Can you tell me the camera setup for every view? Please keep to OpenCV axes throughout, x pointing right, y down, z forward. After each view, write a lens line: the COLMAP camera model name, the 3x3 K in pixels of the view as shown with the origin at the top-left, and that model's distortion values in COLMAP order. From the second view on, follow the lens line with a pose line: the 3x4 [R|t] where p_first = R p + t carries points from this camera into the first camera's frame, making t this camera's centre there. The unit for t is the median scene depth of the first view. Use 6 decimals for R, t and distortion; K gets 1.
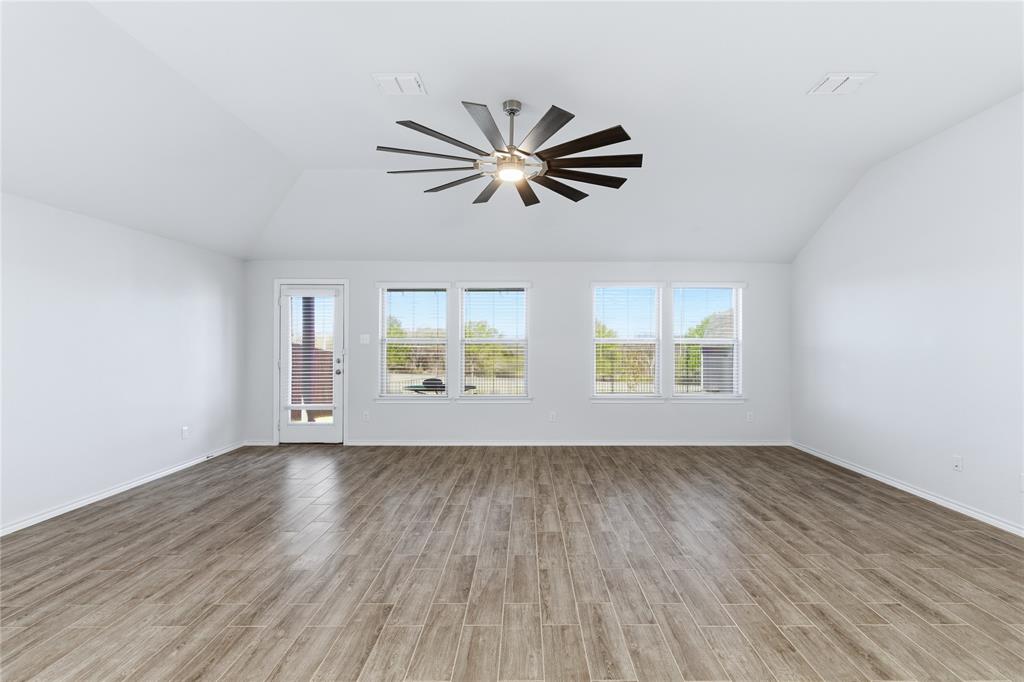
lens RADIAL K [[471.9, 0, 512.0], [0, 471.9, 341.0], [0, 0, 1]] dist [0.001611, 0.000378]
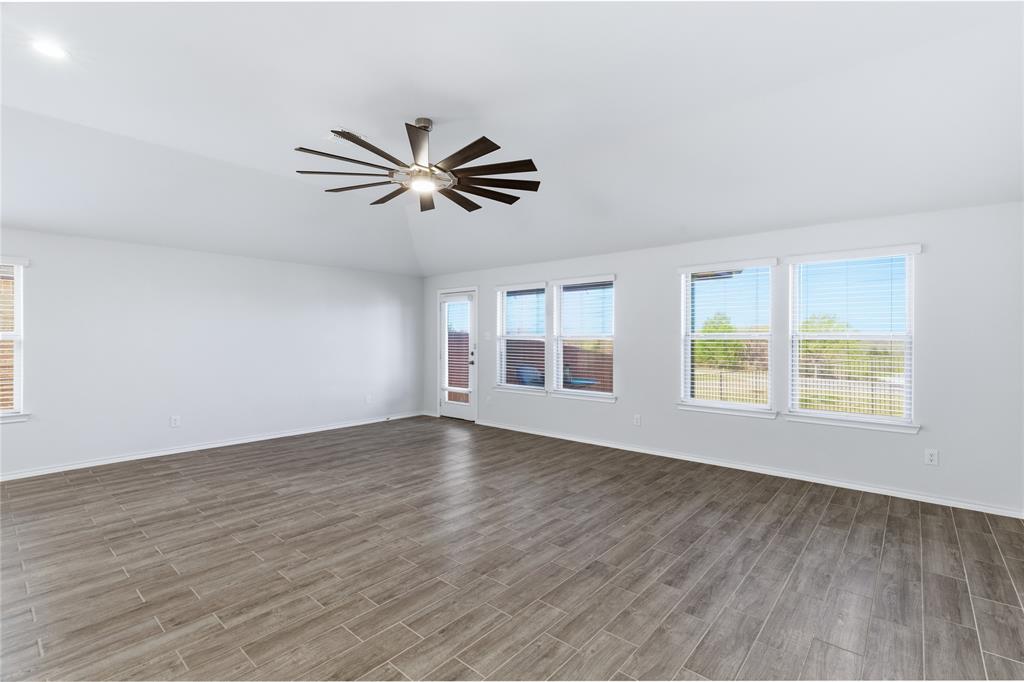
lens RADIAL K [[445.9, 0, 512.0], [0, 445.9, 341.0], [0, 0, 1]] dist [0.001729, 0.000151]
pose [[0.764883, 0.003996, -0.644157, 0.743483], [0.001657, 0.999965, 0.008171, 0.000431], [0.644167, -0.007317, 0.764850, 0.302993]]
